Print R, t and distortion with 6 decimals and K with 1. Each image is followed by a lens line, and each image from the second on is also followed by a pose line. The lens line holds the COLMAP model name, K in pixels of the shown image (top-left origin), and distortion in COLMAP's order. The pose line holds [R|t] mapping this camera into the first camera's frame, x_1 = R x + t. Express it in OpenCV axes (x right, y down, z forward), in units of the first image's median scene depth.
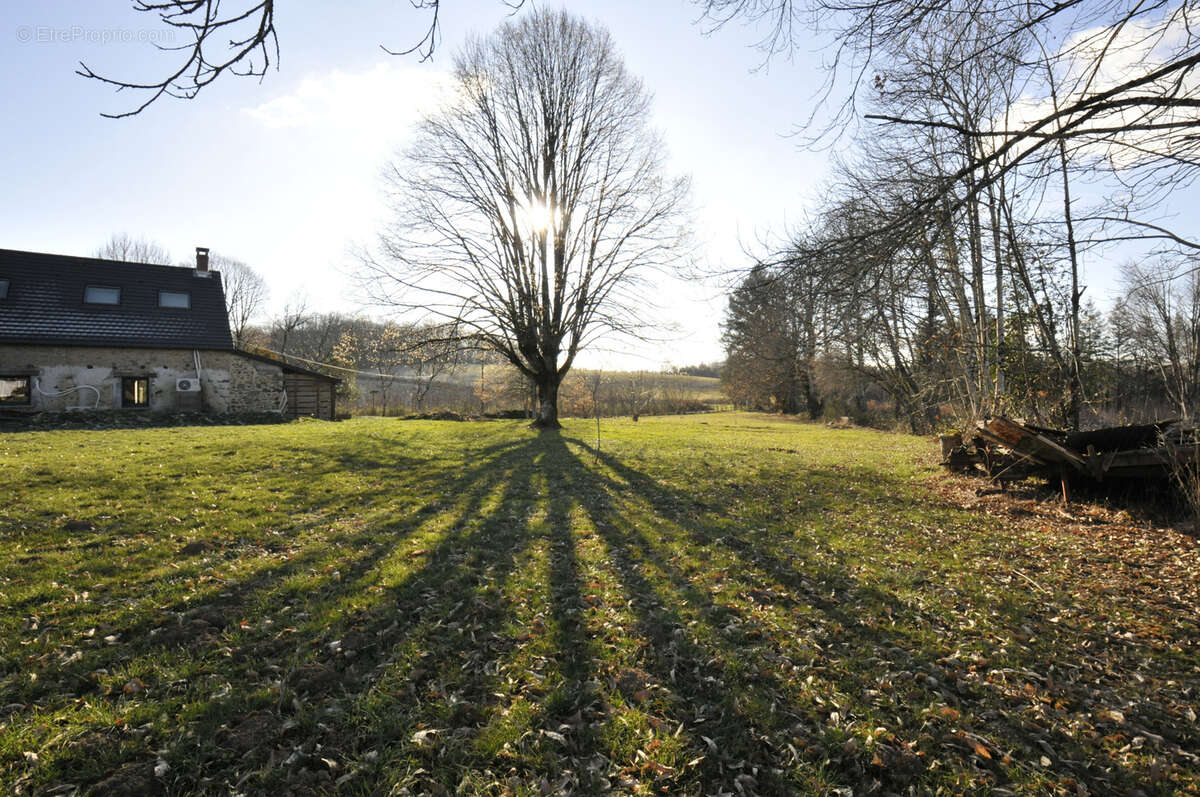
lens RADIAL K [[535.0, 0, 587.1], [0, 535.0, 391.0], [0, 0, 1]] dist [0.001673, -0.016592]
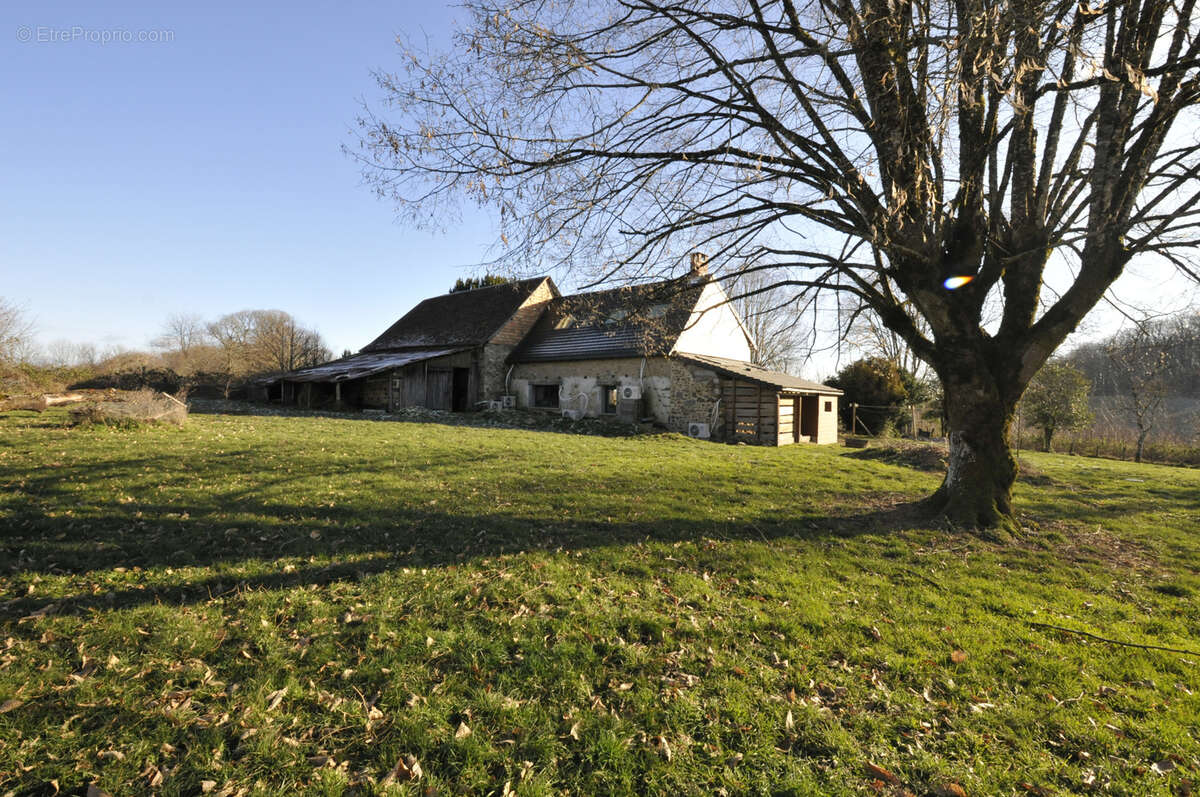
lens RADIAL K [[523.8, 0, 601.4], [0, 523.8, 383.4], [0, 0, 1]] dist [0.012243, -0.017262]
pose [[0.213178, -0.024232, -0.976713, 0.207545], [-0.030575, 0.999037, -0.031459, 0.004165], [0.976535, 0.036570, 0.212232, 0.790447]]
